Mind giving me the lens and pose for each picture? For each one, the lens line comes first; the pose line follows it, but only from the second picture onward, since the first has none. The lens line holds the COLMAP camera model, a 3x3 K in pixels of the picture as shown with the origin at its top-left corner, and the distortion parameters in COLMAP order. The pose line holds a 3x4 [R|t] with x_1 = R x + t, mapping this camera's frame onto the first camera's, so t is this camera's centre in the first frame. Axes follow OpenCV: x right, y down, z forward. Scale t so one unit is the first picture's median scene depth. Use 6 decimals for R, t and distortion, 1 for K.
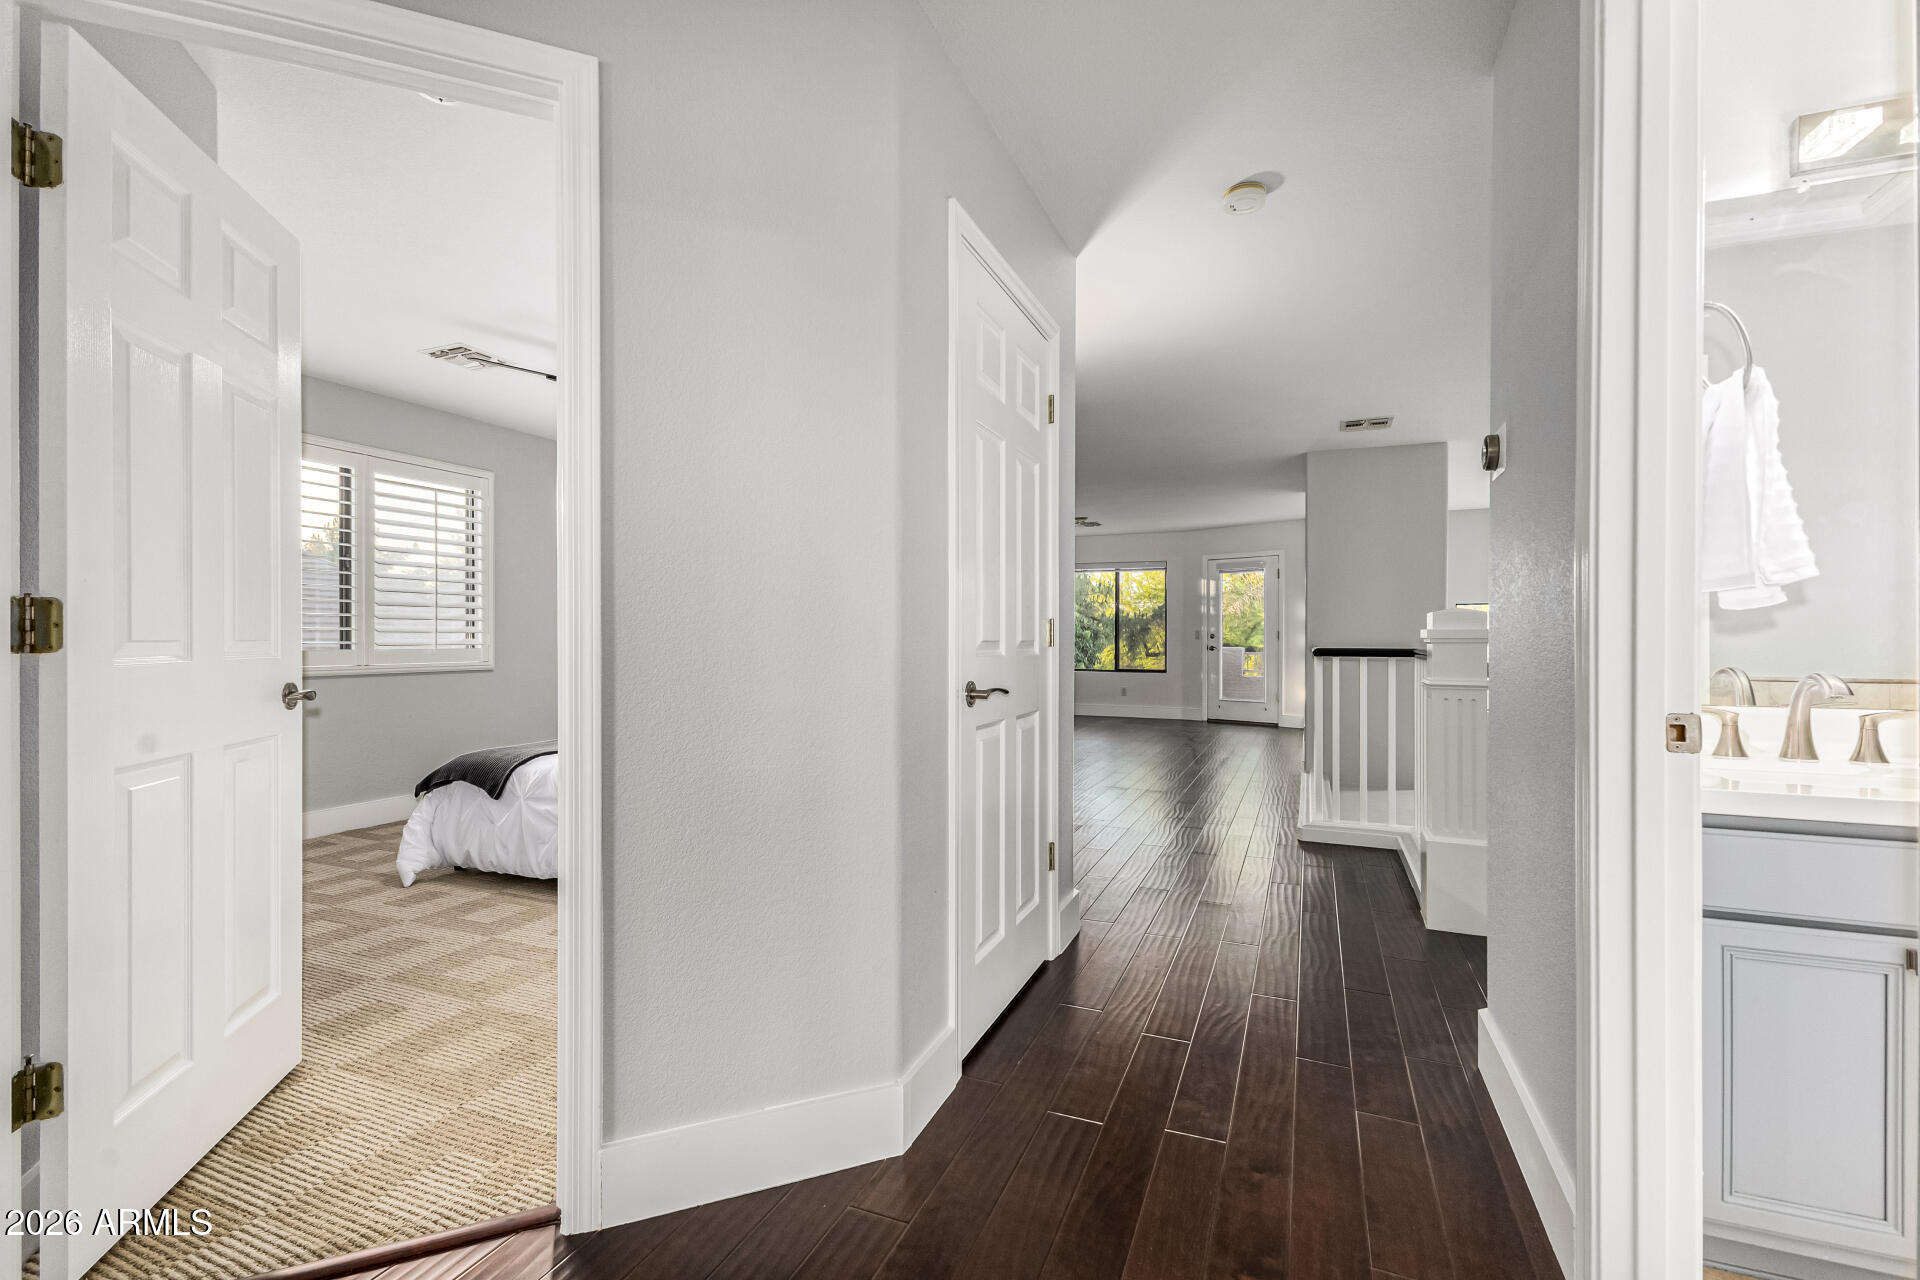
lens RADIAL K [[829.2, 0, 962.4], [0, 829.2, 644.5], [0, 0, 1]] dist [0.010772, -0.000153]
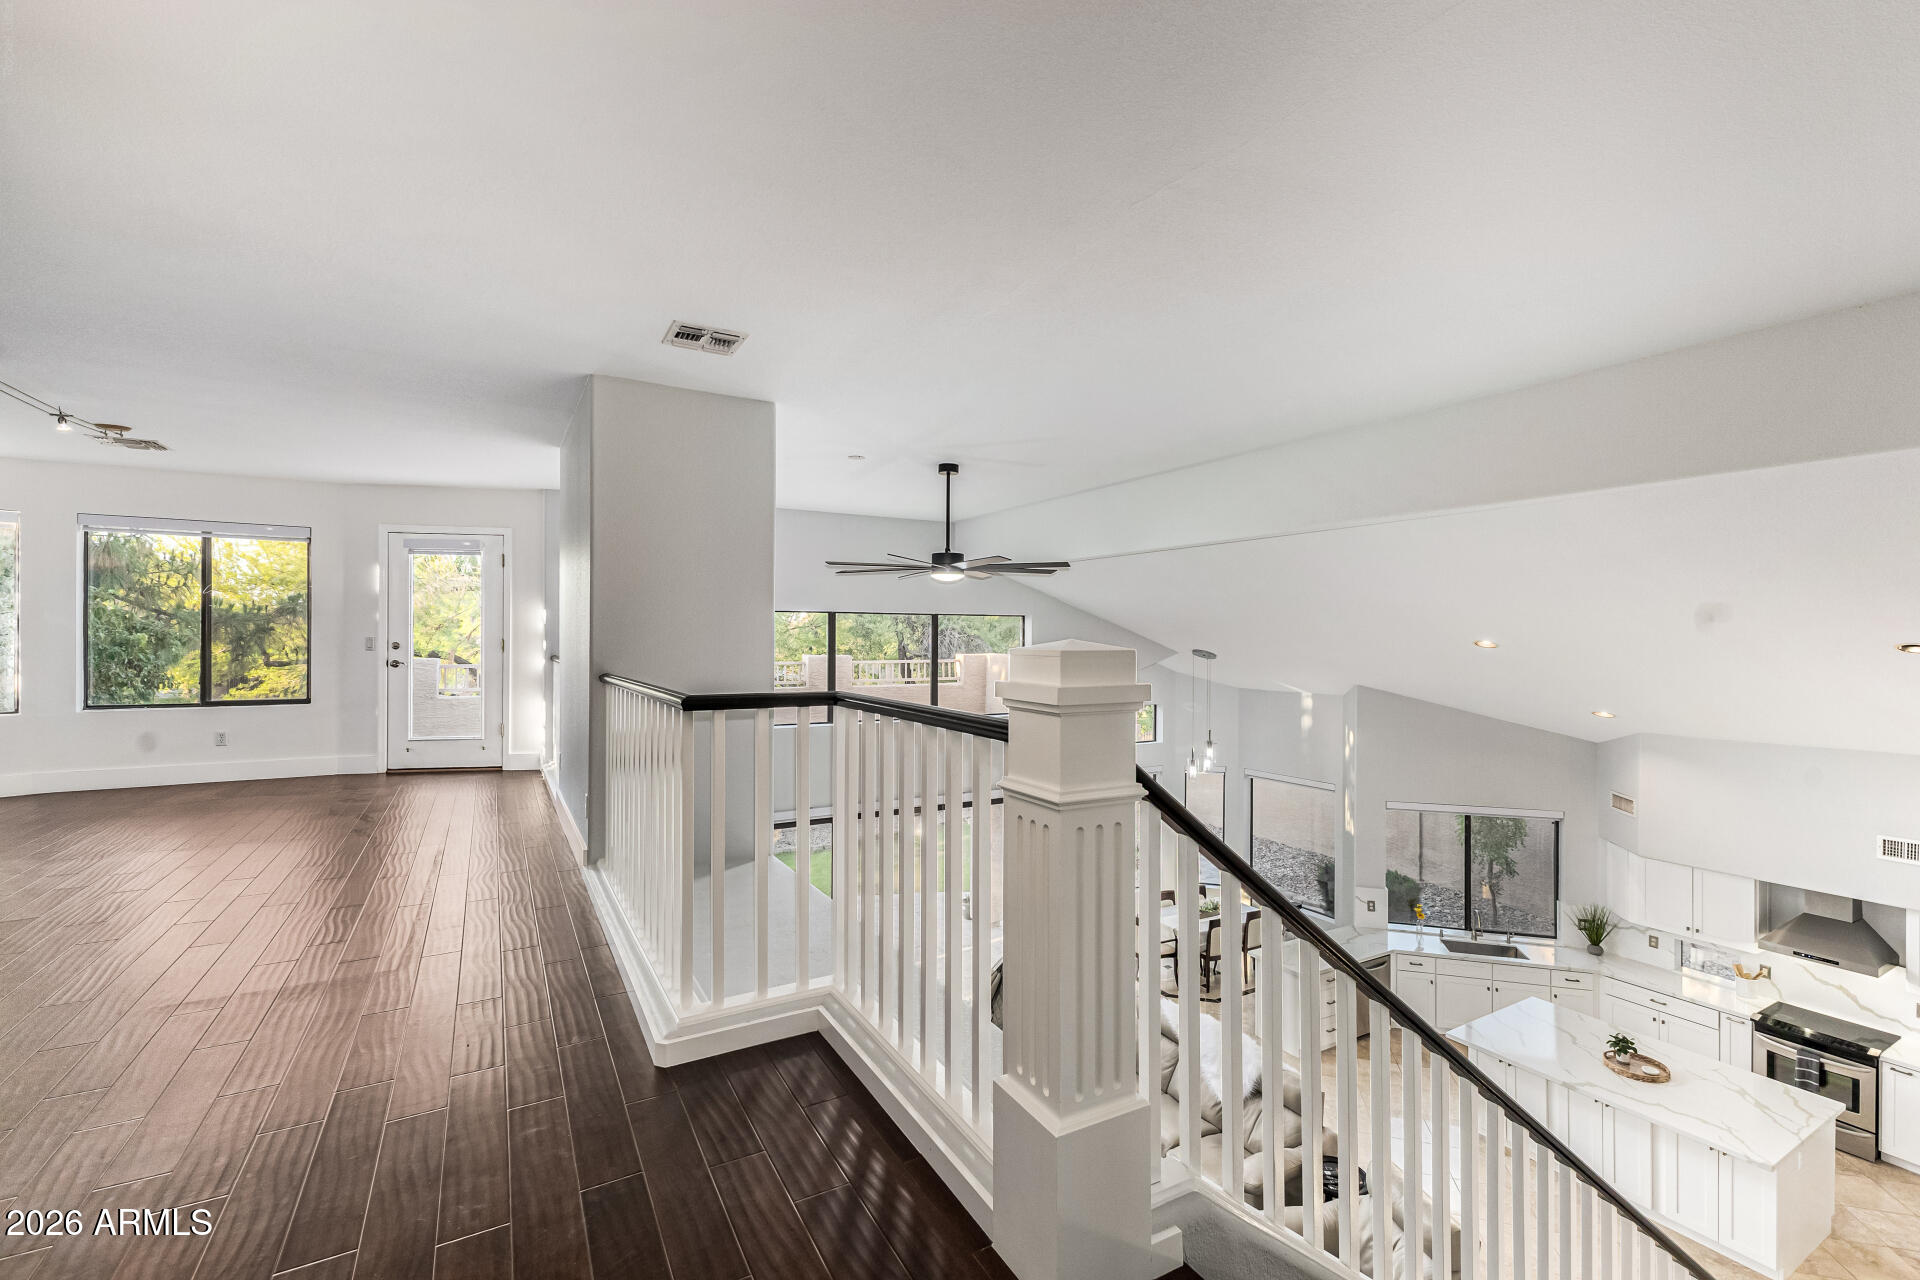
lens RADIAL K [[837.2, 0, 960.7], [0, 837.2, 629.9], [0, 0, 1]] dist [0.012934, -0.000137]
pose [[0.614202, 0.005675, 0.789128, 0.035130], [0.004567, 0.999932, -0.010745, -0.010970], [-0.789136, 0.010204, 0.614134, 0.176679]]
